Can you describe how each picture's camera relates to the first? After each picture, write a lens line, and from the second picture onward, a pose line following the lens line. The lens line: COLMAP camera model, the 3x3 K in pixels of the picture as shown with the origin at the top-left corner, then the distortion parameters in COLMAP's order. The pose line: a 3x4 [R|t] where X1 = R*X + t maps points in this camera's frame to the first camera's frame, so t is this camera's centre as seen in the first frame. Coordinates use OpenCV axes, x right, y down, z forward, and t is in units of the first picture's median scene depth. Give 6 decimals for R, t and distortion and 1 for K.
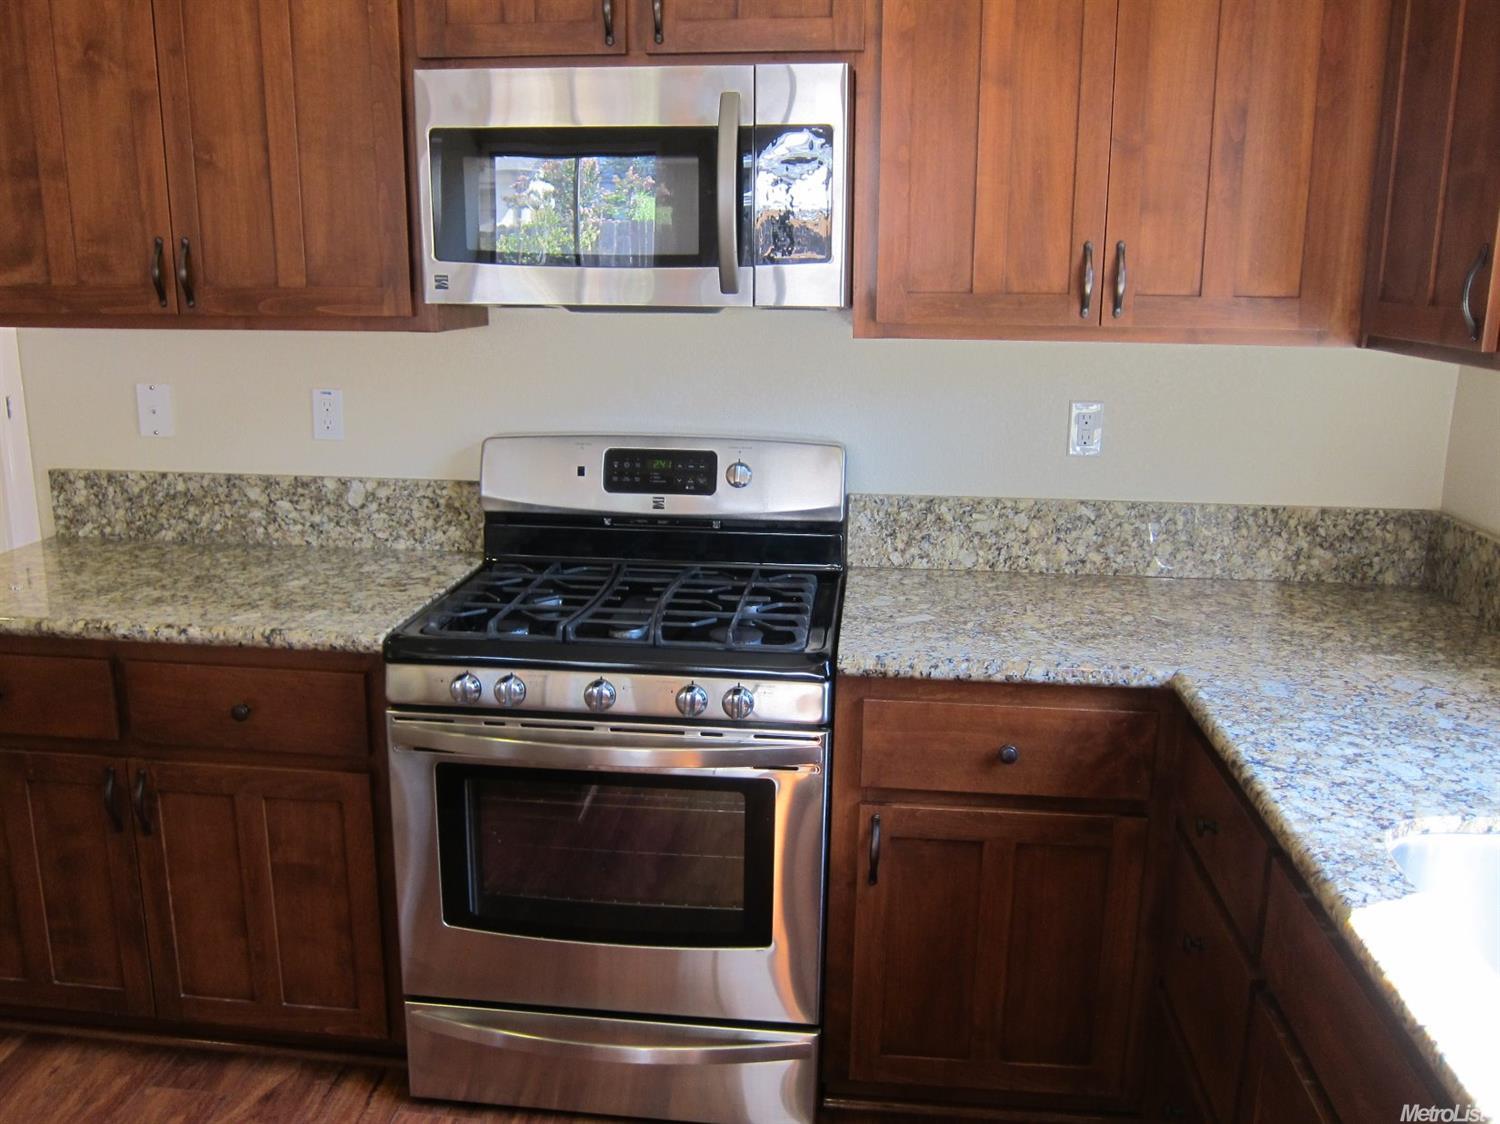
lens RADIAL K [[1245.8, 0, 755.9], [0, 1245.8, 558.9], [0, 0, 1]] dist [-0.064583, 0.028071]
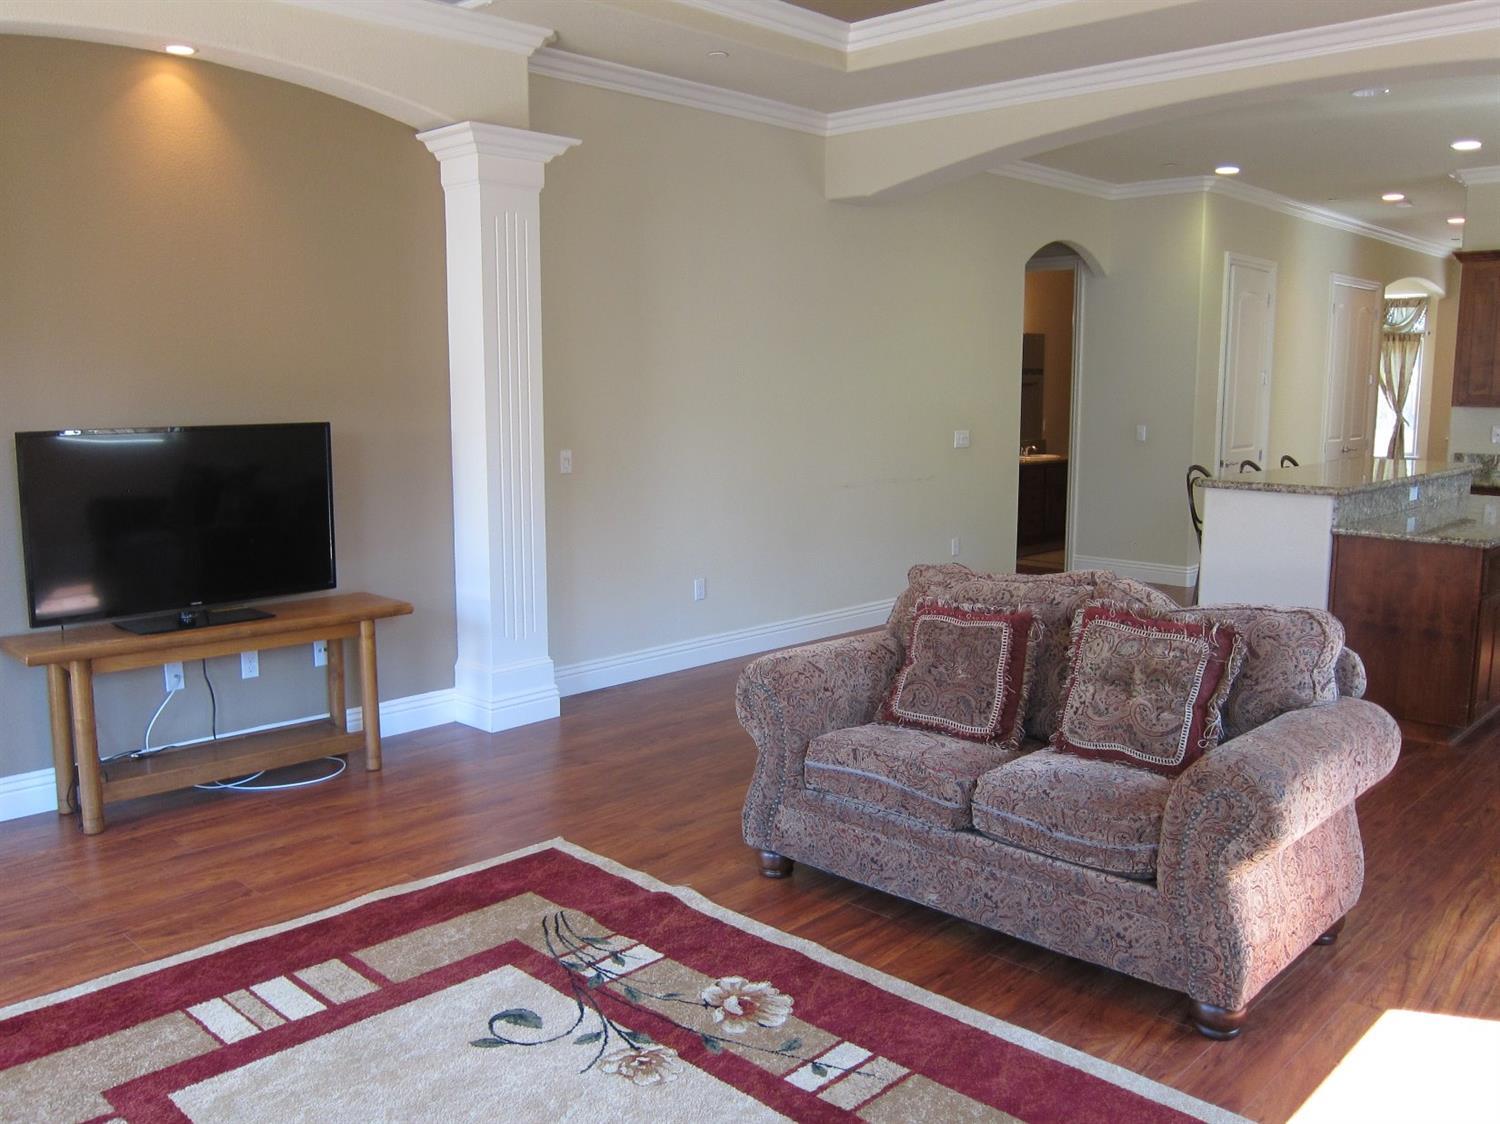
lens RADIAL K [[1245.8, 0, 758.4], [0, 1245.8, 568.2], [0, 0, 1]] dist [-0.064583, 0.028071]
pose [[0.791776, 0.082950, -0.605153, -0.080044], [-0.134940, 0.990011, -0.040850, 0.718167], [0.595720, 0.114004, 0.795060, -3.086371]]
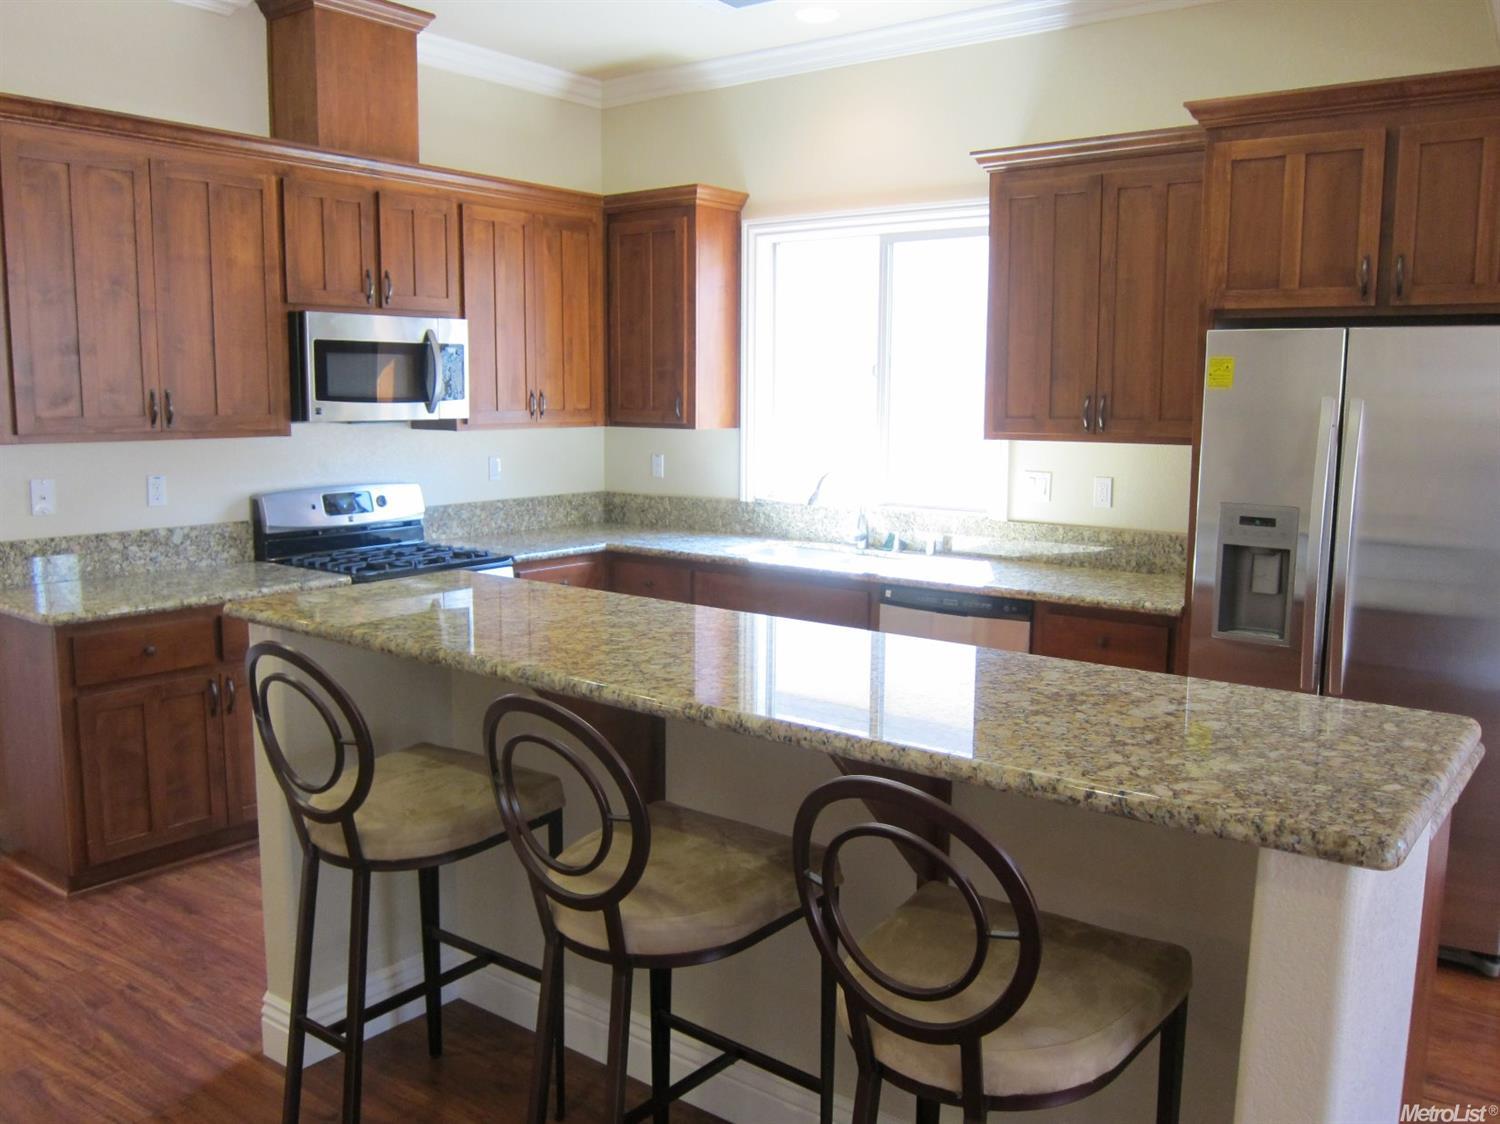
lens RADIAL K [[1245.8, 0, 732.4], [0, 1245.8, 550.1], [0, 0, 1]] dist [-0.064583, 0.028071]
pose [[0.528757, -0.115068, 0.840937, -1.571109], [0.191714, 0.981355, 0.013737, 0.102916], [-0.826839, 0.153956, 0.540958, -0.622293]]
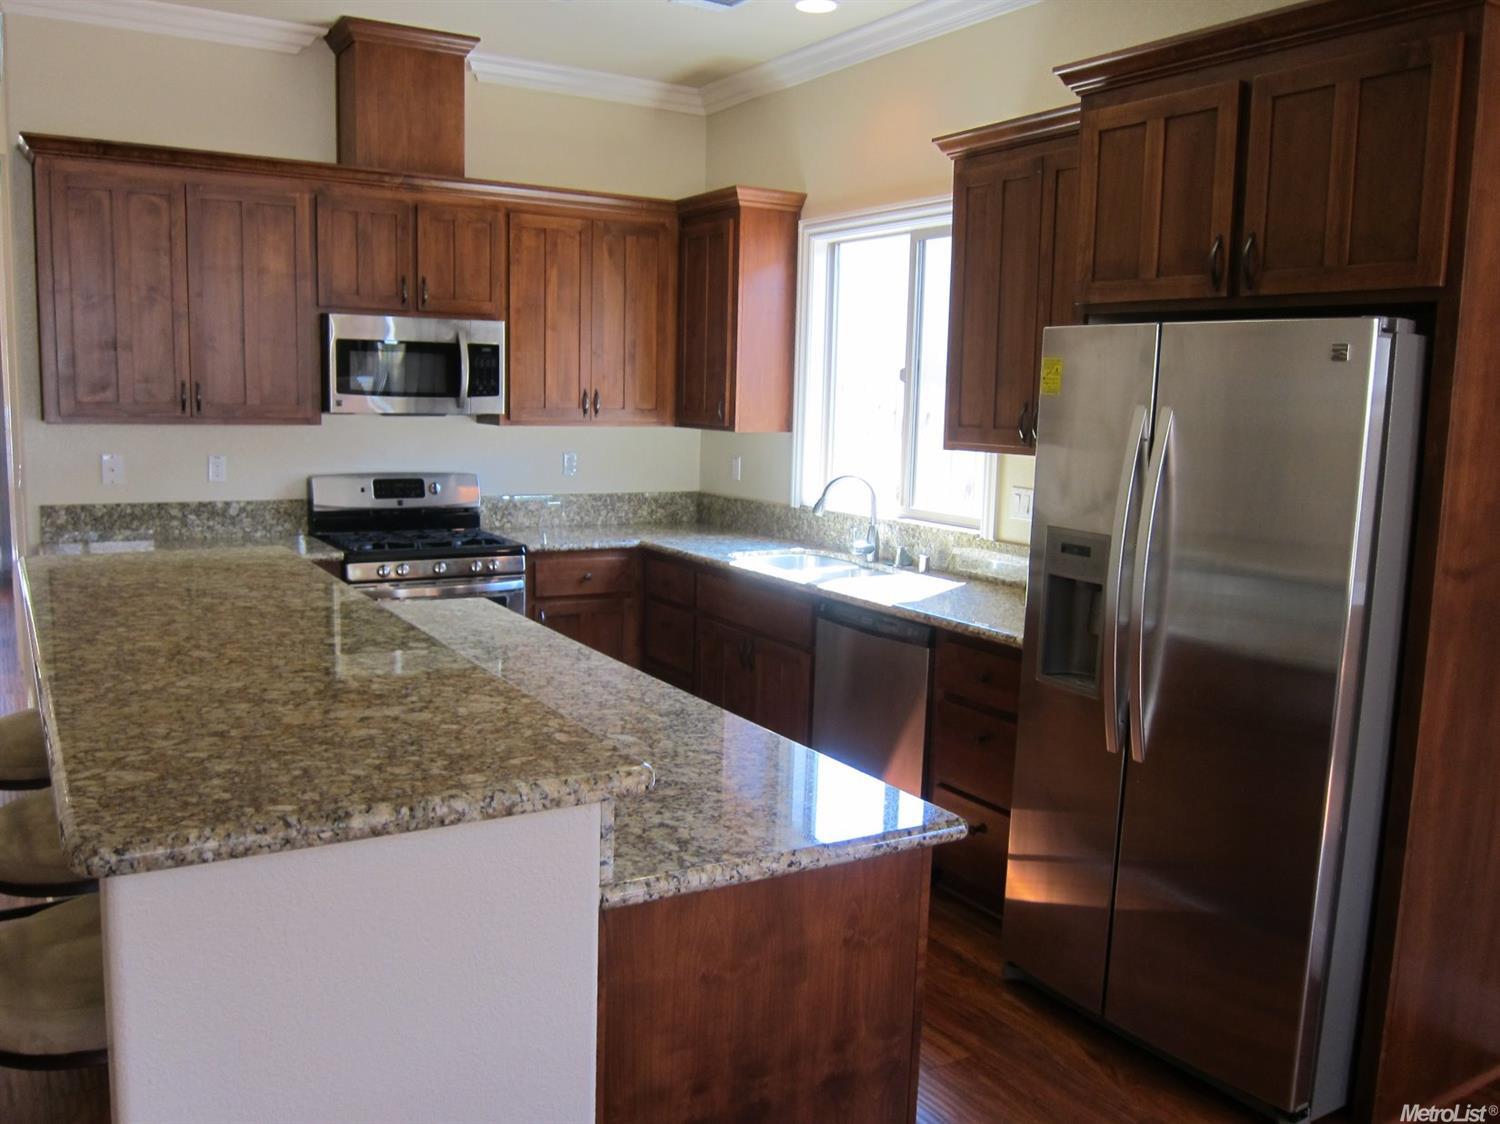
lens RADIAL K [[1245.8, 0, 738.0], [0, 1245.8, 554.2], [0, 0, 1]] dist [-0.064583, 0.028071]
pose [[0.797850, -0.067545, 0.599060, -1.008620], [0.119496, 0.991706, -0.047332, 0.240250], [-0.590894, 0.109349, 0.799304, -1.188709]]
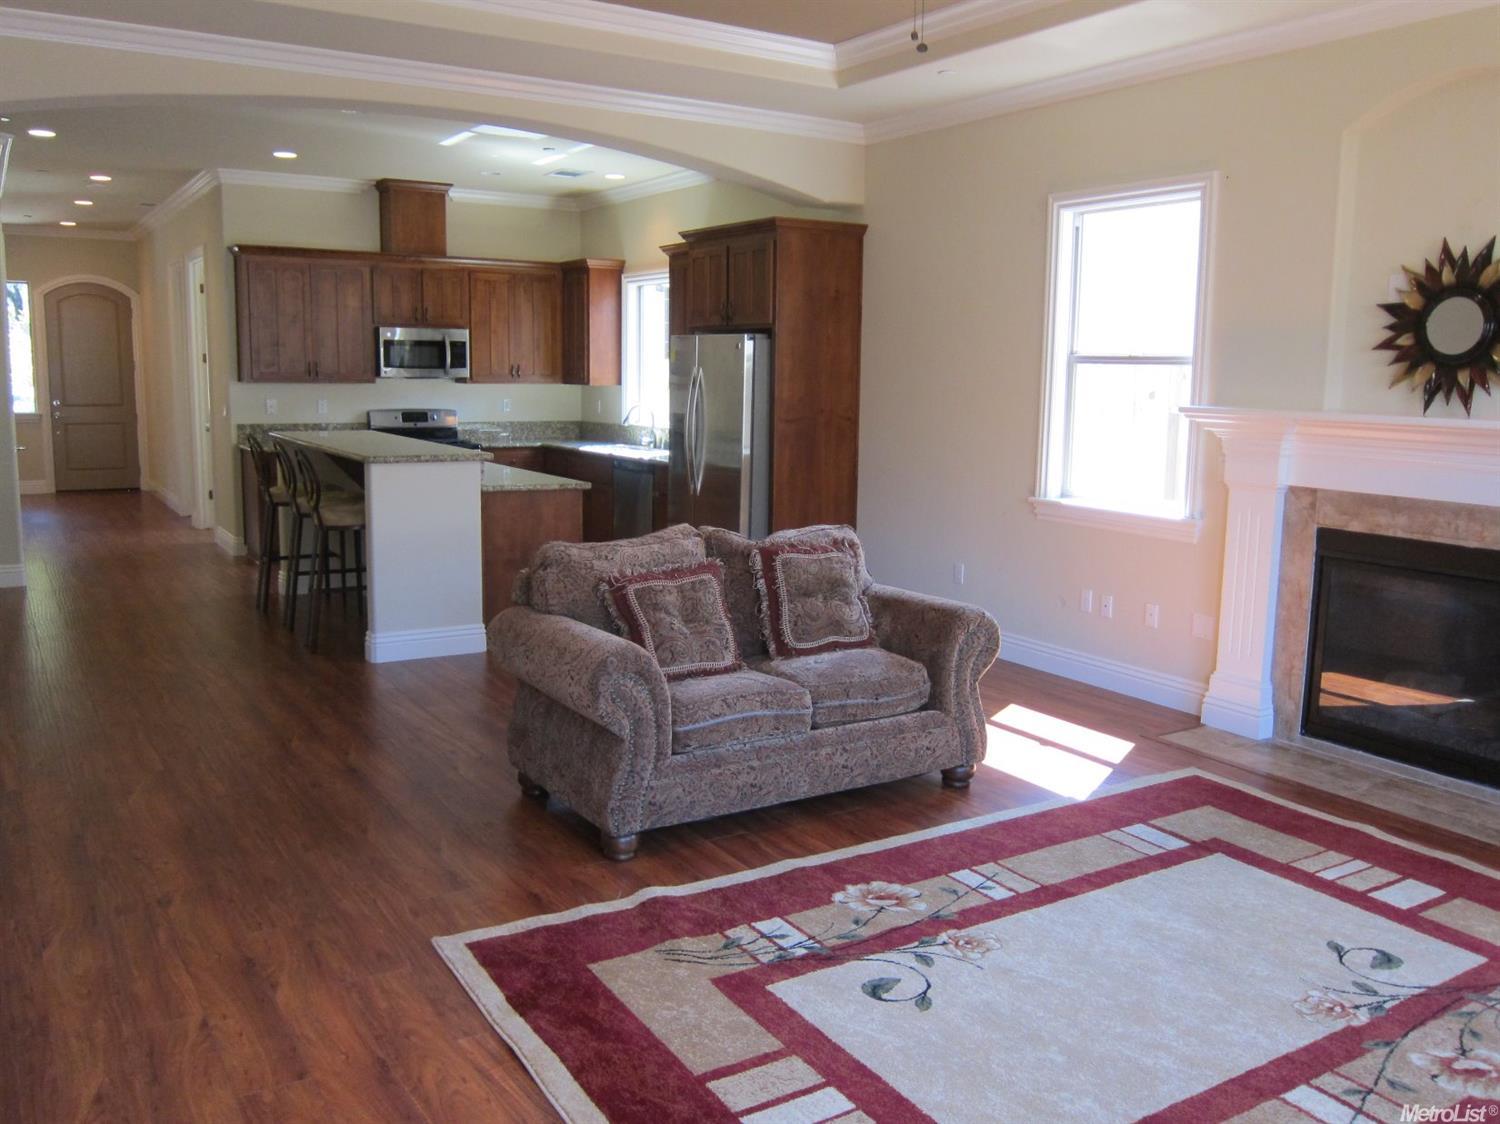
lens RADIAL K [[1245.8, 0, 730.0], [0, 1245.8, 554.6], [0, 0, 1]] dist [-0.064583, 0.028071]
pose [[0.796356, -0.086351, 0.598632, -1.943116], [0.129757, 0.991102, -0.029650, 0.711754], [-0.590746, 0.101289, 0.800475, -3.197693]]
